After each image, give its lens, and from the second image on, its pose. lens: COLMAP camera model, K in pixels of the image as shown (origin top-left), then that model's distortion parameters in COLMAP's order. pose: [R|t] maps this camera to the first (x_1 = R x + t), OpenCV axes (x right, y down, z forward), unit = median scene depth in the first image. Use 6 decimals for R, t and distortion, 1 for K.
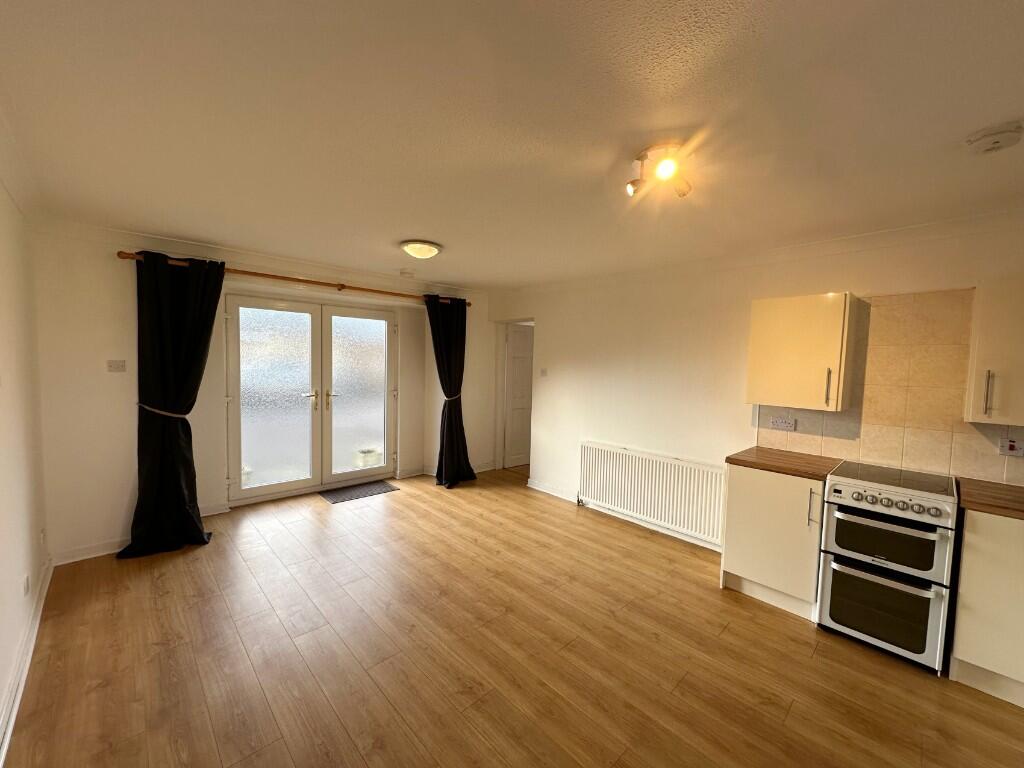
lens RADIAL K [[408.1, 0, 512.0], [0, 408.1, 384.0], [0, 0, 1]] dist [-0.005322, -0.000033]
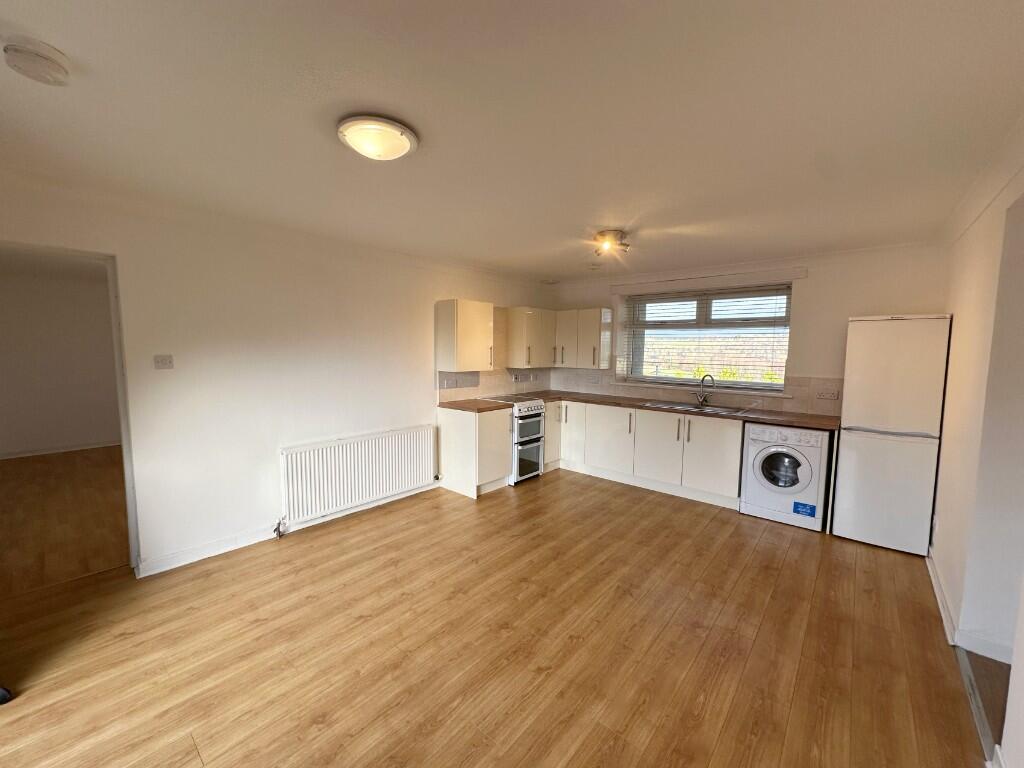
lens RADIAL K [[408.1, 0, 512.0], [0, 408.1, 384.0], [0, 0, 1]] dist [-0.005322, -0.000033]
pose [[-0.097474, -0.115684, 0.988492, -0.749232], [0.043666, 0.991768, 0.120373, -0.063668], [-0.994280, 0.054897, -0.091620, 0.826234]]
